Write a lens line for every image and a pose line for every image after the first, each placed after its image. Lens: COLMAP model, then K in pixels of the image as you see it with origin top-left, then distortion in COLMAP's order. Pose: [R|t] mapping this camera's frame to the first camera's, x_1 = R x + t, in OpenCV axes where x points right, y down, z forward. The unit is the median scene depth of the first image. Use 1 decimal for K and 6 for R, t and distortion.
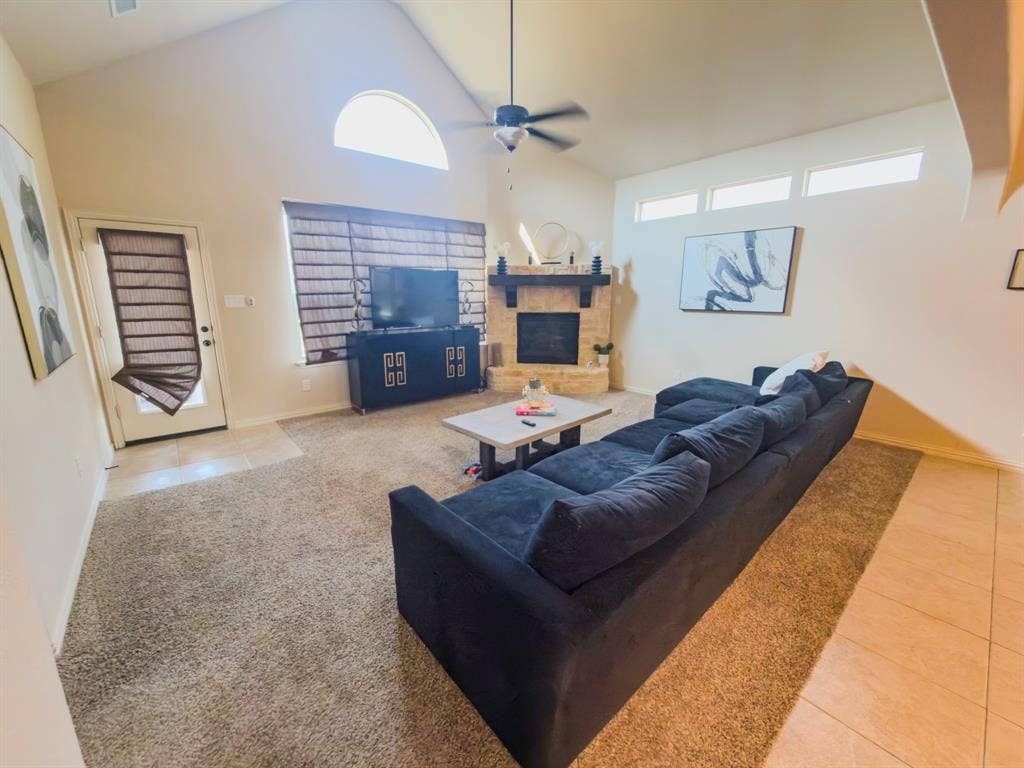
lens RADIAL K [[407.3, 0, 512.0], [0, 407.3, 384.0], [0, 0, 1]] dist [-0.001887, 0.000477]
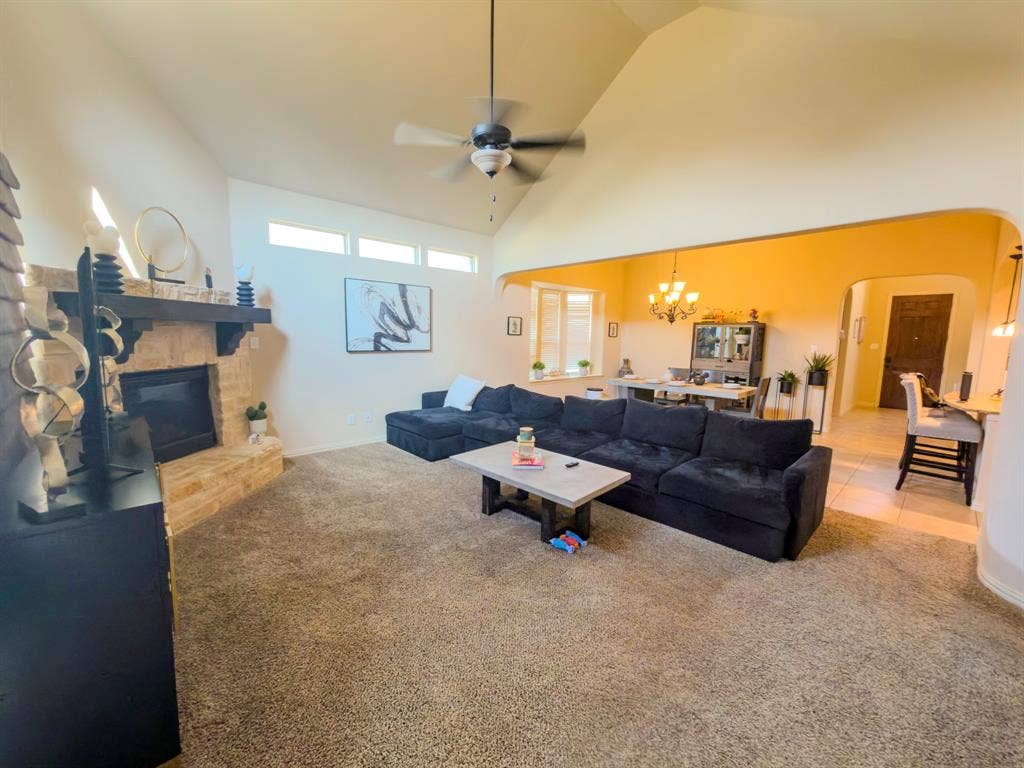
lens RADIAL K [[428.6, 0, 512.0], [0, 428.6, 384.0], [0, 0, 1]] dist [0.000754, 0.000017]
pose [[-0.059553, -0.121058, 0.990857, -0.657936], [0.194426, 0.972203, 0.130464, -0.177895], [-0.979108, 0.200418, -0.034361, 0.725474]]
